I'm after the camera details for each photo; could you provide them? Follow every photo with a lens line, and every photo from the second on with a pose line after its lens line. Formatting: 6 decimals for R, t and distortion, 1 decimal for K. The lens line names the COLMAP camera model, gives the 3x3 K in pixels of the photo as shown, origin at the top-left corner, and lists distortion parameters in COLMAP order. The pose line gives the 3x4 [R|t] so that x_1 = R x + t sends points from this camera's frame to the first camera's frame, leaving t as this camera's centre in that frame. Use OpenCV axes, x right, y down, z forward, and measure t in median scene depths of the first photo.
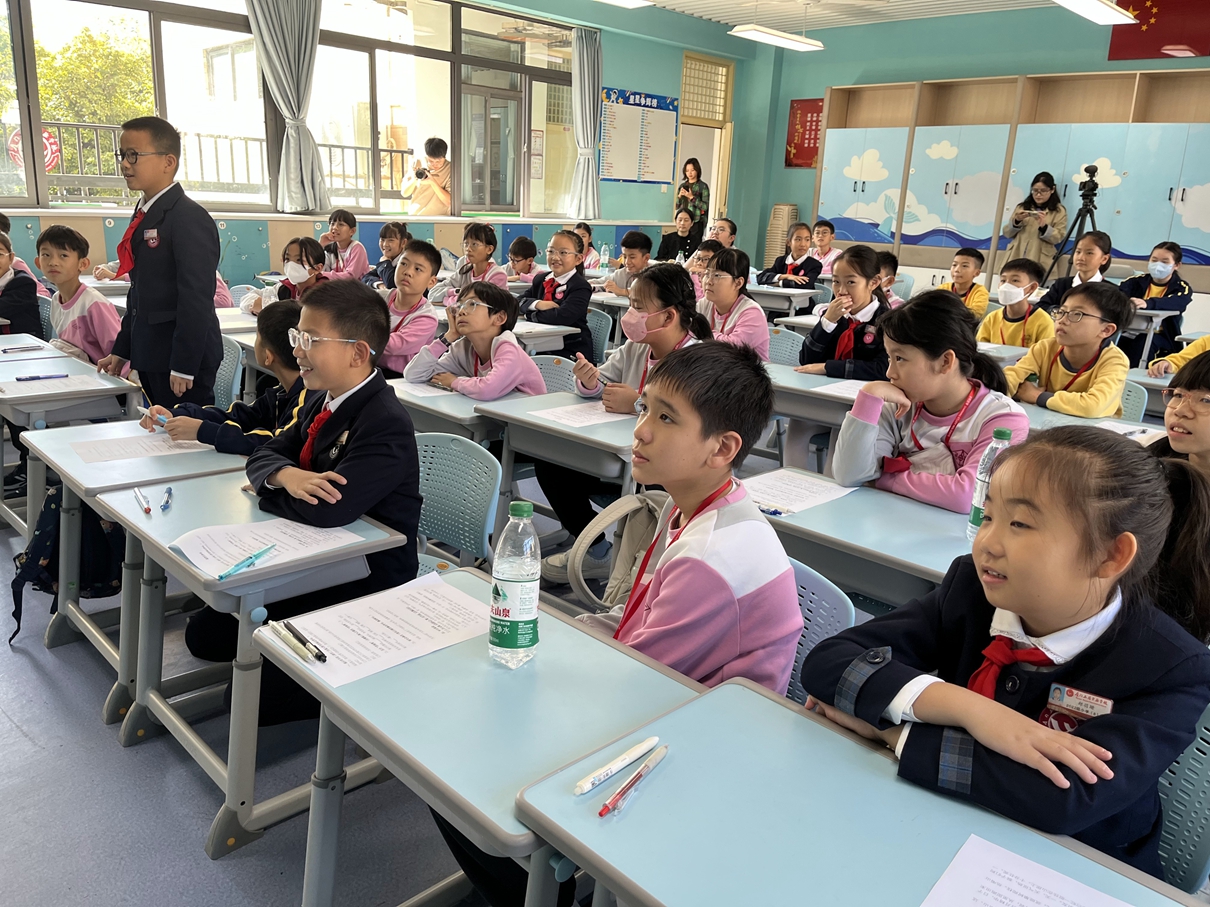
lens RADIAL K [[922.8, 0, 574.4], [0, 922.8, 463.8], [0, 0, 1]] dist [0.067427, -0.055872]
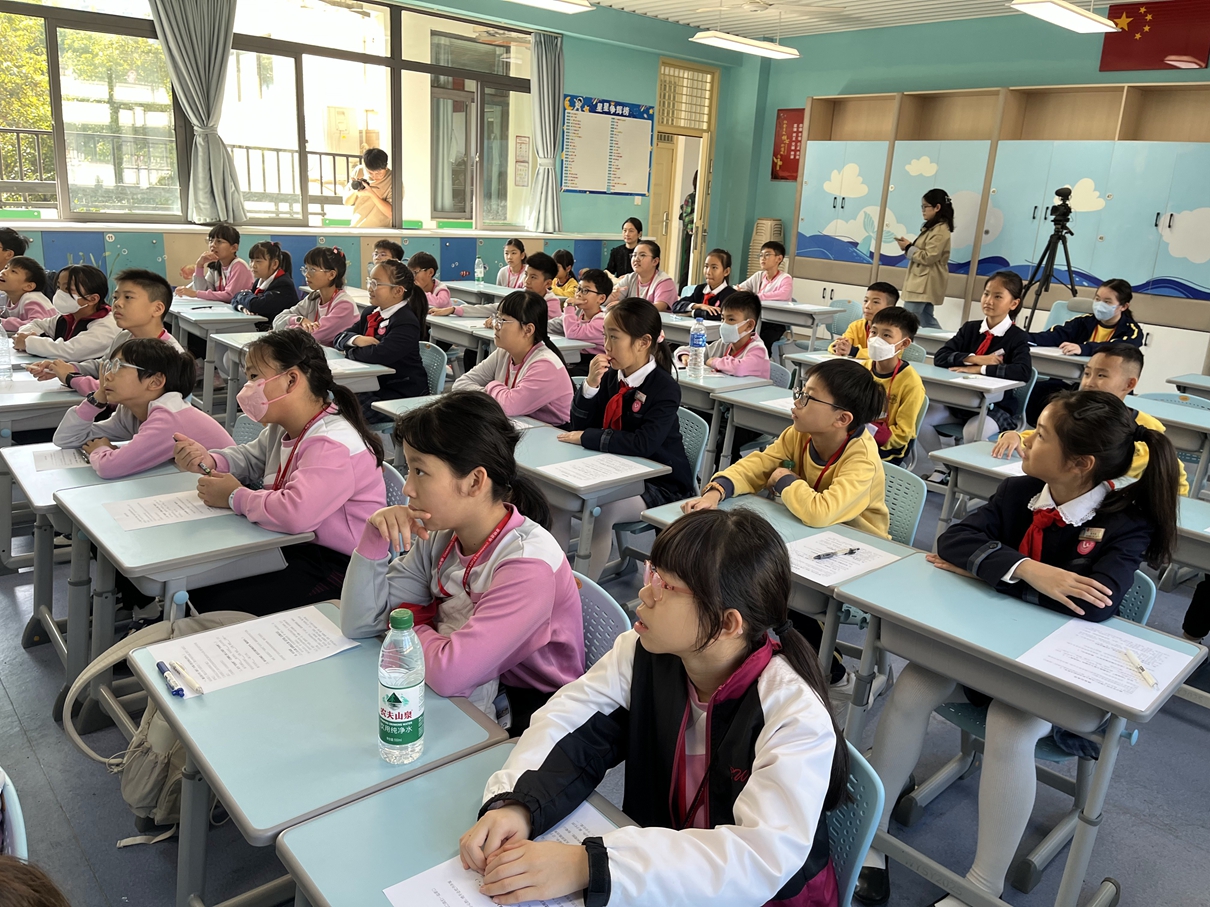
lens RADIAL K [[922.8, 0, 600.8], [0, 922.8, 452.2], [0, 0, 1]] dist [0.067427, -0.055872]
pose [[0.997818, 0.030836, -0.058375, 0.153272], [-0.031347, 0.999478, -0.007858, -0.037973], [0.058103, 0.009670, 0.998264, 0.065389]]
